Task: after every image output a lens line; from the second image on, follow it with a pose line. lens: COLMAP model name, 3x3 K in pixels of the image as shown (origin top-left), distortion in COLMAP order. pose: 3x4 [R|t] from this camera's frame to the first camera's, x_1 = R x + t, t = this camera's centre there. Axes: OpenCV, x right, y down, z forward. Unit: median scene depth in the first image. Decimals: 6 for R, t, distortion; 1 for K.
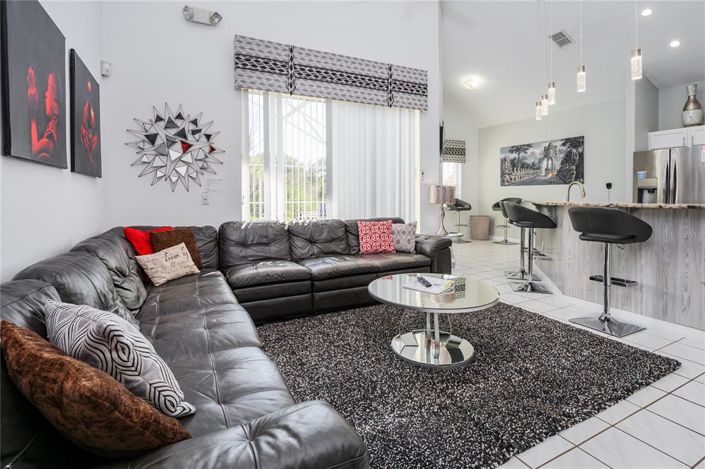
lens RADIAL K [[344.2, 0, 353.9], [0, 344.2, 203.4], [0, 0, 1]] dist [-0.004379, -0.002780]
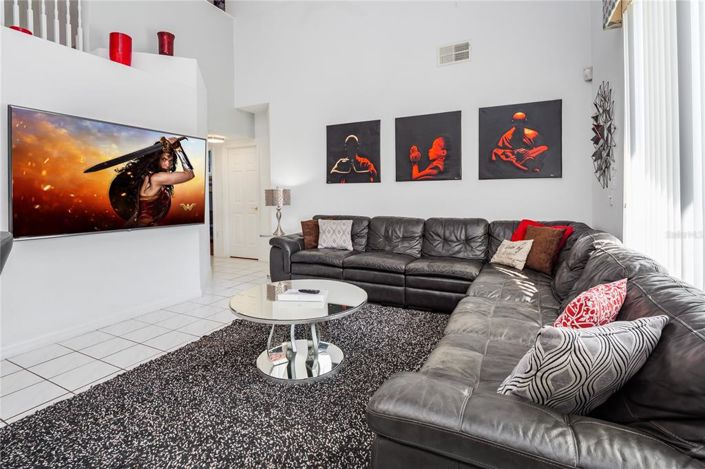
lens RADIAL K [[344.2, 0, 352.8], [0, 344.2, 200.4], [0, 0, 1]] dist [-0.004379, -0.002780]
pose [[-0.802509, 0.022467, -0.596217, 0.453265], [0.008869, 0.999630, 0.025731, -0.027539], [0.596575, 0.015362, -0.802411, 1.253832]]
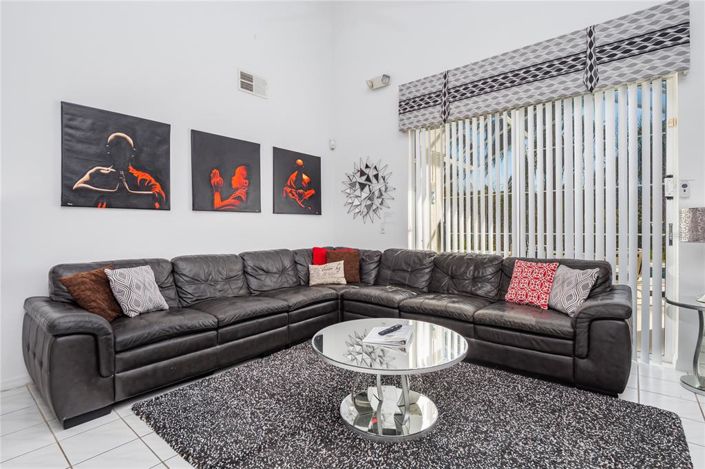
lens RADIAL K [[344.2, 0, 348.3], [0, 344.2, 232.7], [0, 0, 1]] dist [-0.004379, -0.002780]
pose [[0.397018, 0.027262, -0.917406, 0.651976], [-0.010940, 0.999628, 0.024971, -0.027731], [0.917746, 0.000122, 0.397168, 0.390298]]
